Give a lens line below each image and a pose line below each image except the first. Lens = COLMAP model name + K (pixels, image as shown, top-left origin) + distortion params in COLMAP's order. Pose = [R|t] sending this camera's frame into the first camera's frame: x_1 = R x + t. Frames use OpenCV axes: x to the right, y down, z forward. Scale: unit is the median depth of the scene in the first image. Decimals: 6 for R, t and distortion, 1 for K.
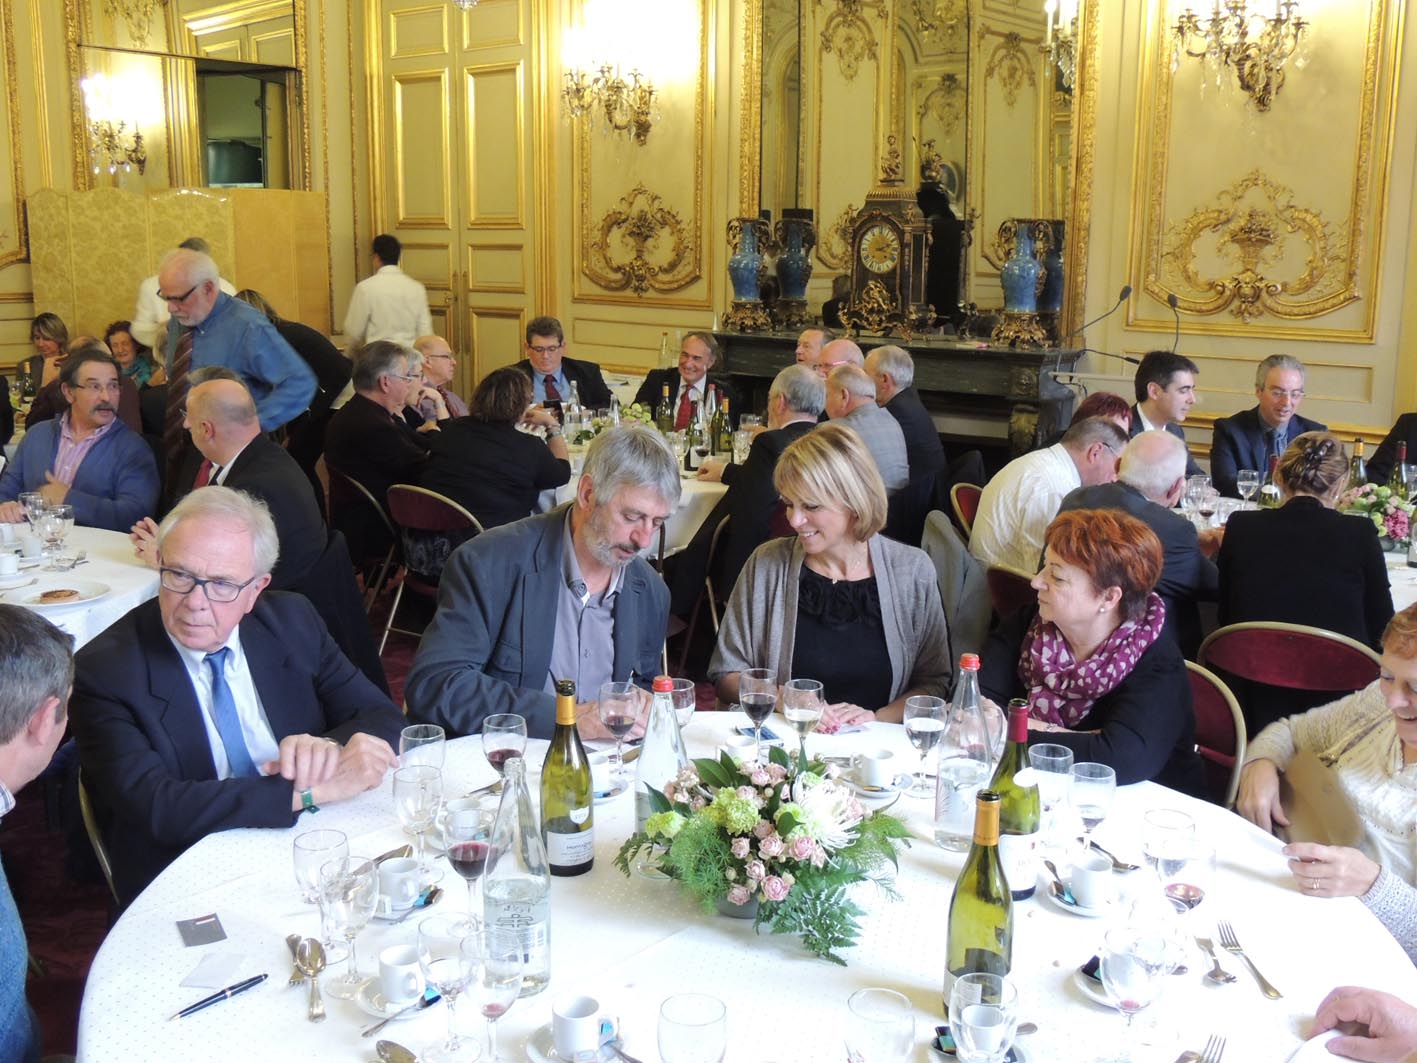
lens RADIAL K [[1489.7, 0, 708.5], [0, 1489.7, 531.5], [0, 0, 1]] dist [-0.050345, 0.040718]
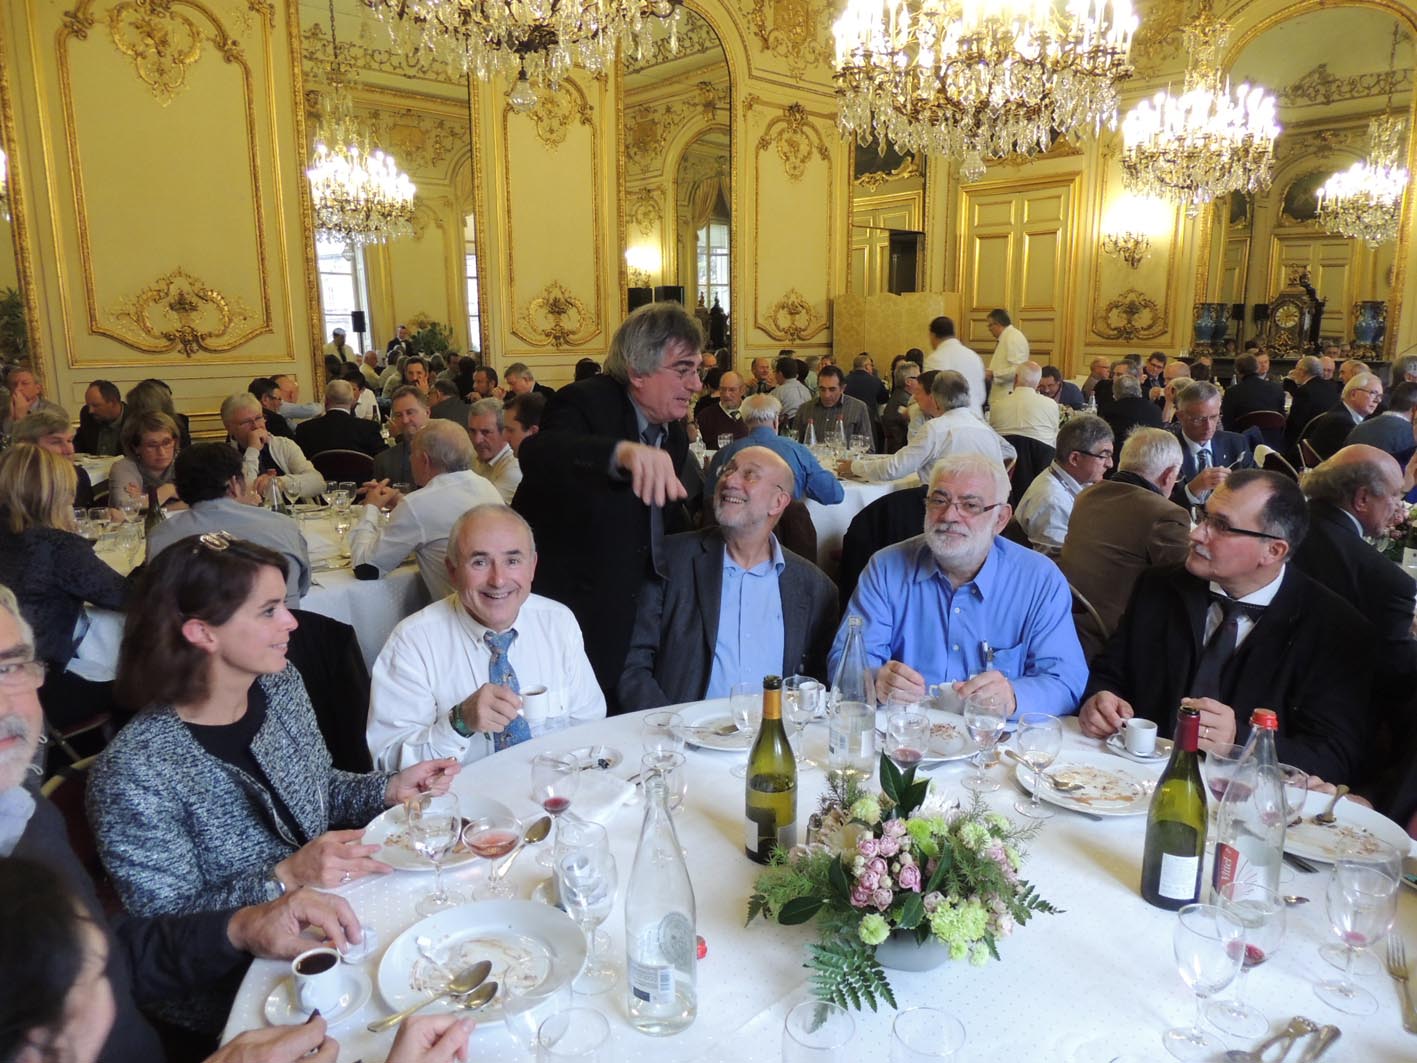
lens RADIAL K [[1022.2, 0, 701.1], [0, 1022.2, 533.6], [0, 0, 1]] dist [-0.011152, -0.004666]
pose [[0.991616, 0.013656, -0.128499, -0.449516], [-0.012986, 0.999897, 0.006054, 0.107854], [0.128569, -0.004335, 0.991691, -0.485593]]
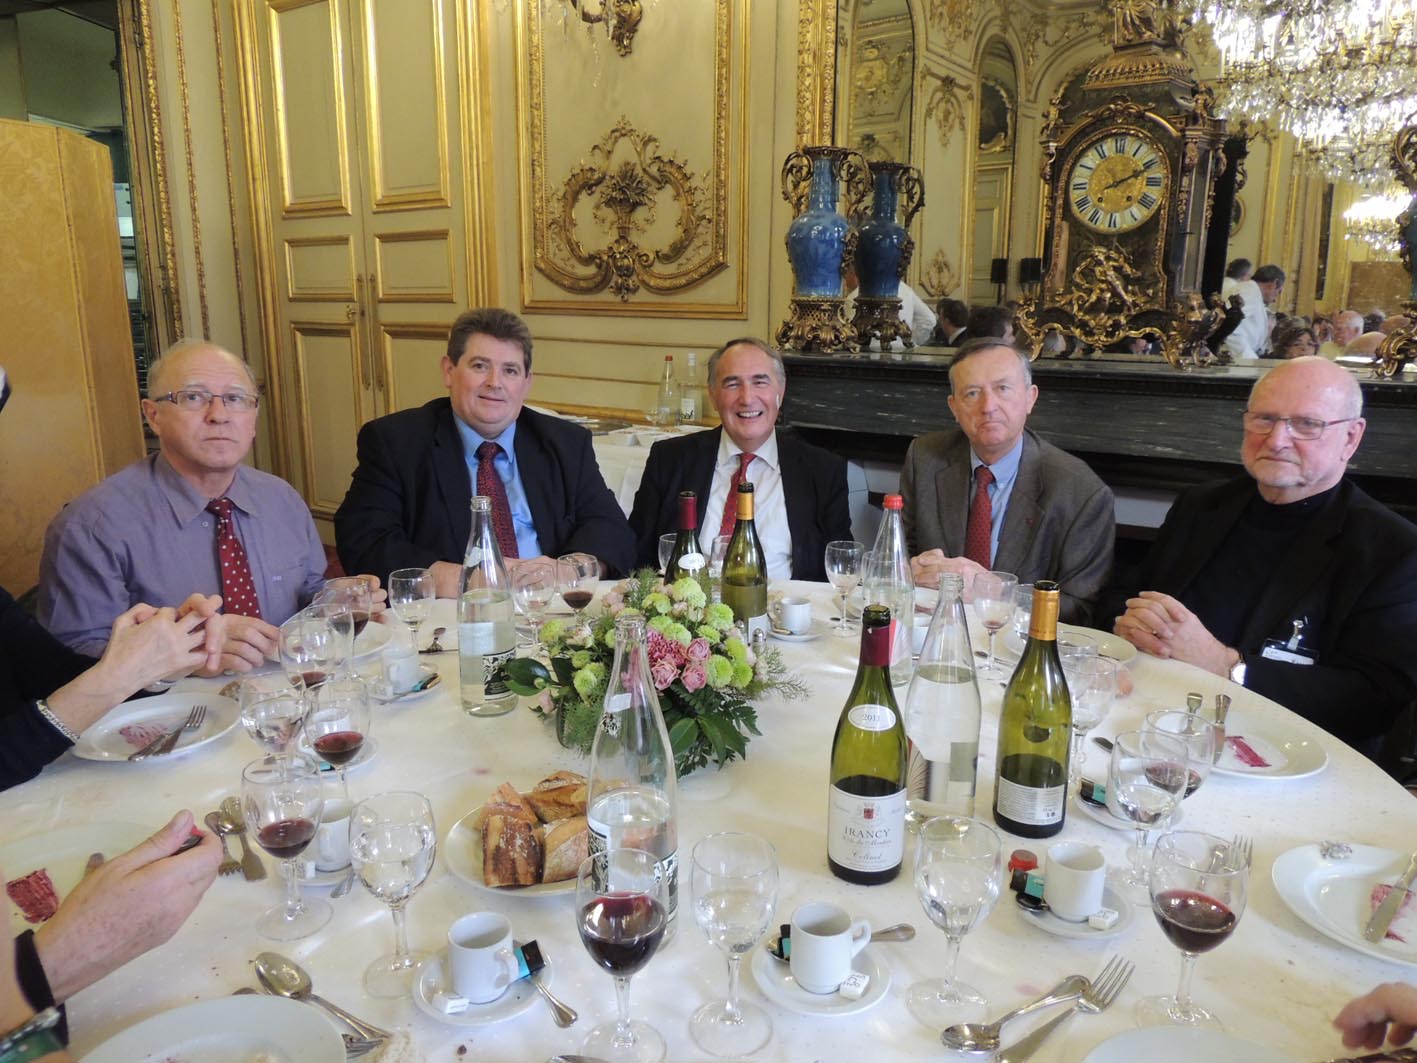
lens RADIAL K [[1022.2, 0, 701.1], [0, 1022.2, 533.6], [0, 0, 1]] dist [-0.011152, -0.004666]
pose [[0.998233, -0.016776, 0.057000, -0.040028], [0.015000, 0.999393, 0.031454, -0.070310], [-0.057493, -0.030543, 0.997879, 0.552124]]
